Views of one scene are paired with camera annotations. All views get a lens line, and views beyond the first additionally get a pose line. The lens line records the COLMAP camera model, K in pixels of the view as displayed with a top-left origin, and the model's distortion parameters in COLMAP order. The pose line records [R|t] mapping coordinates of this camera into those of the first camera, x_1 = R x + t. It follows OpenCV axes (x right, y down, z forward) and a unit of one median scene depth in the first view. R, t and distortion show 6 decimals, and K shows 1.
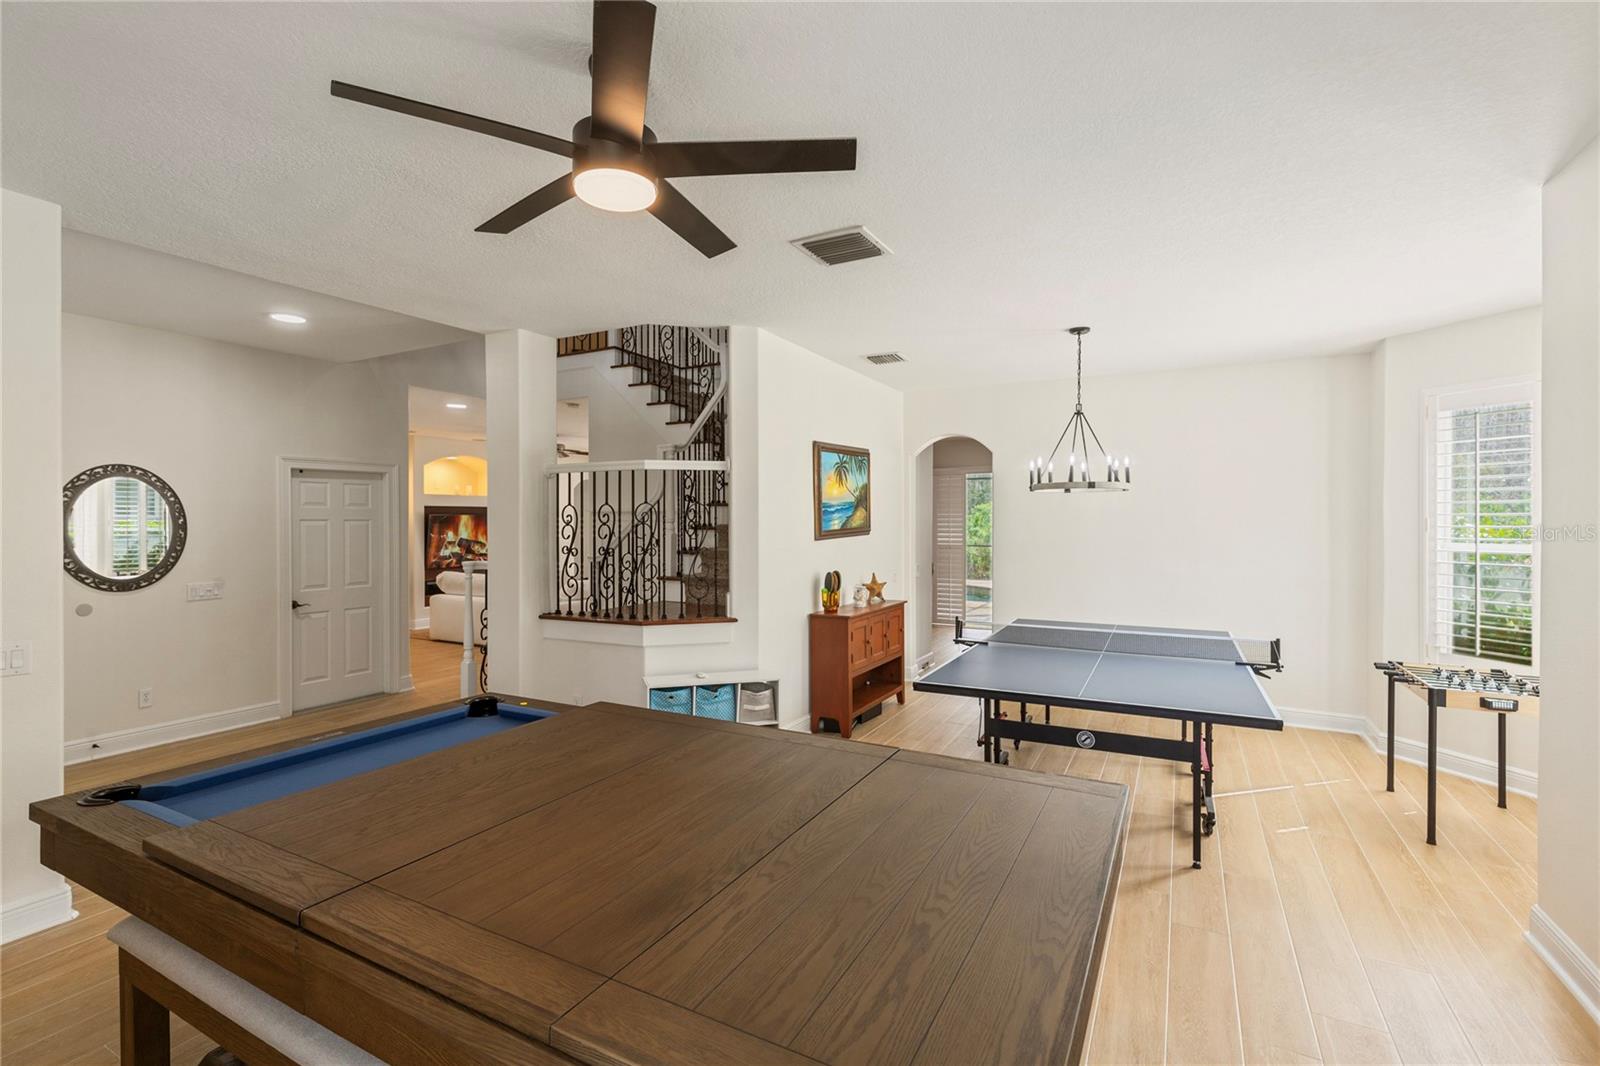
lens RADIAL K [[726.0, 0, 793.6], [0, 726.0, 531.7], [0, 0, 1]] dist [0.009970, -0.000686]
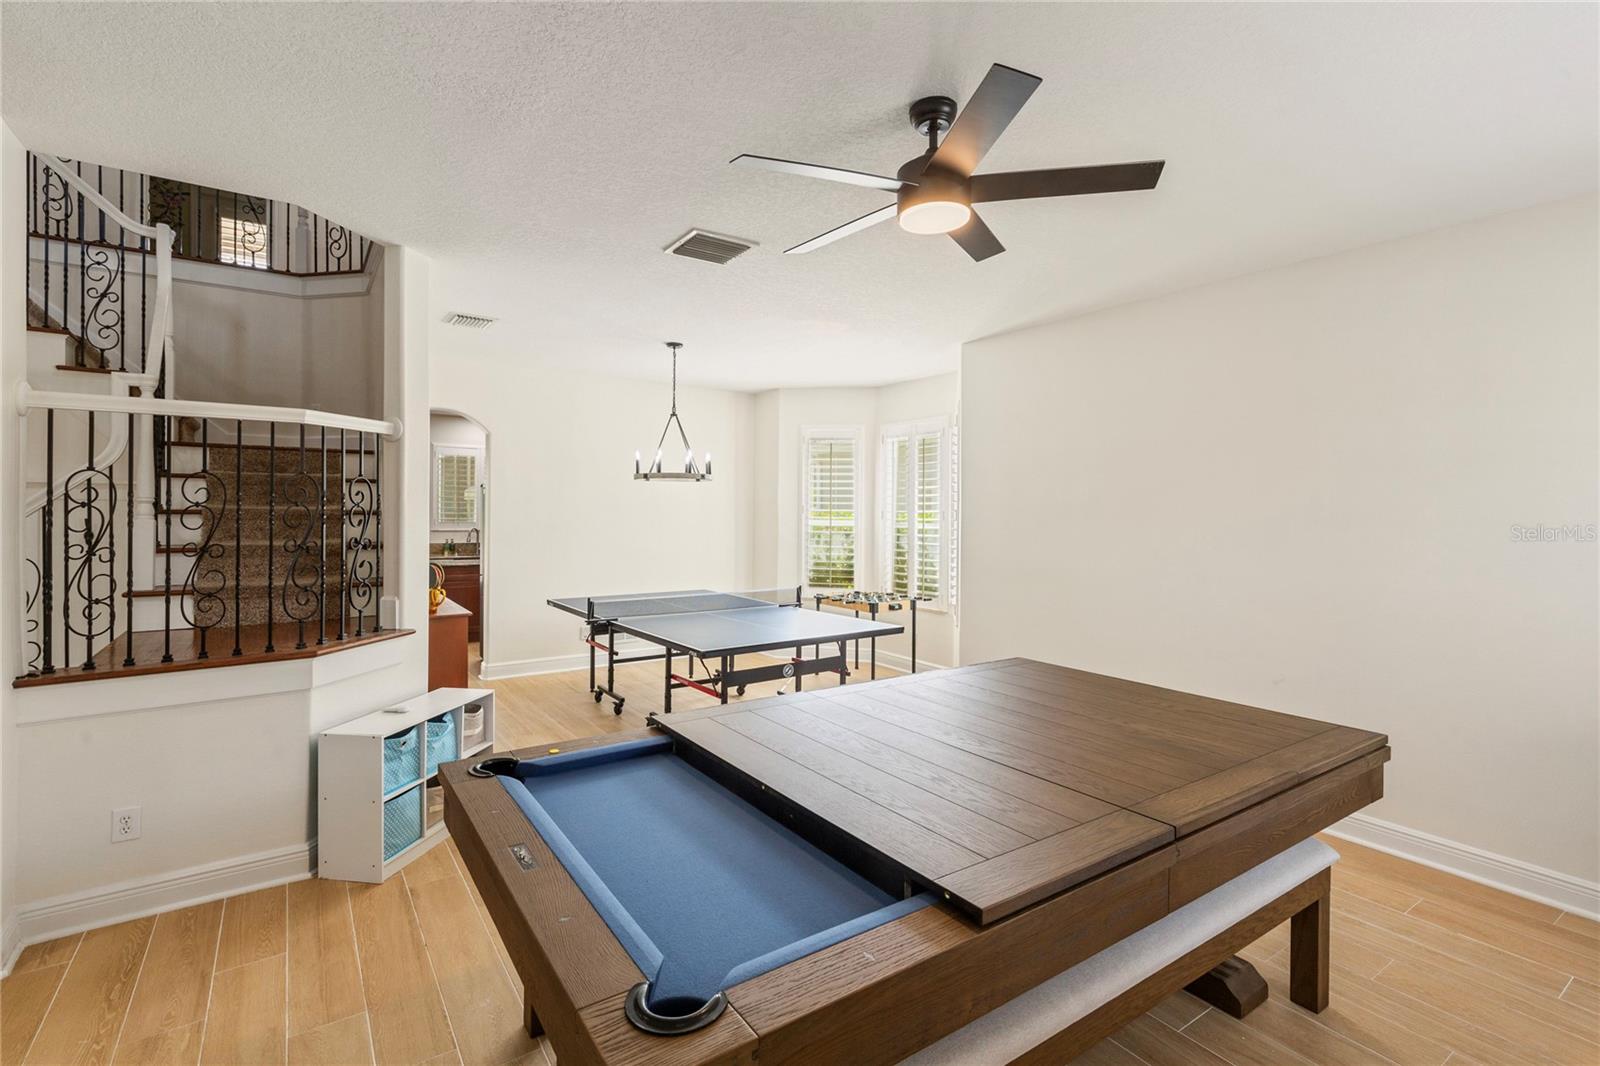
lens RADIAL K [[726.0, 0, 793.6], [0, 726.0, 531.7], [0, 0, 1]] dist [0.009970, -0.000686]
pose [[0.459654, -0.023709, 0.887782, -0.570716], [0.003406, 0.999683, 0.024934, -0.002319], [-0.888091, -0.008437, 0.459589, 0.282248]]
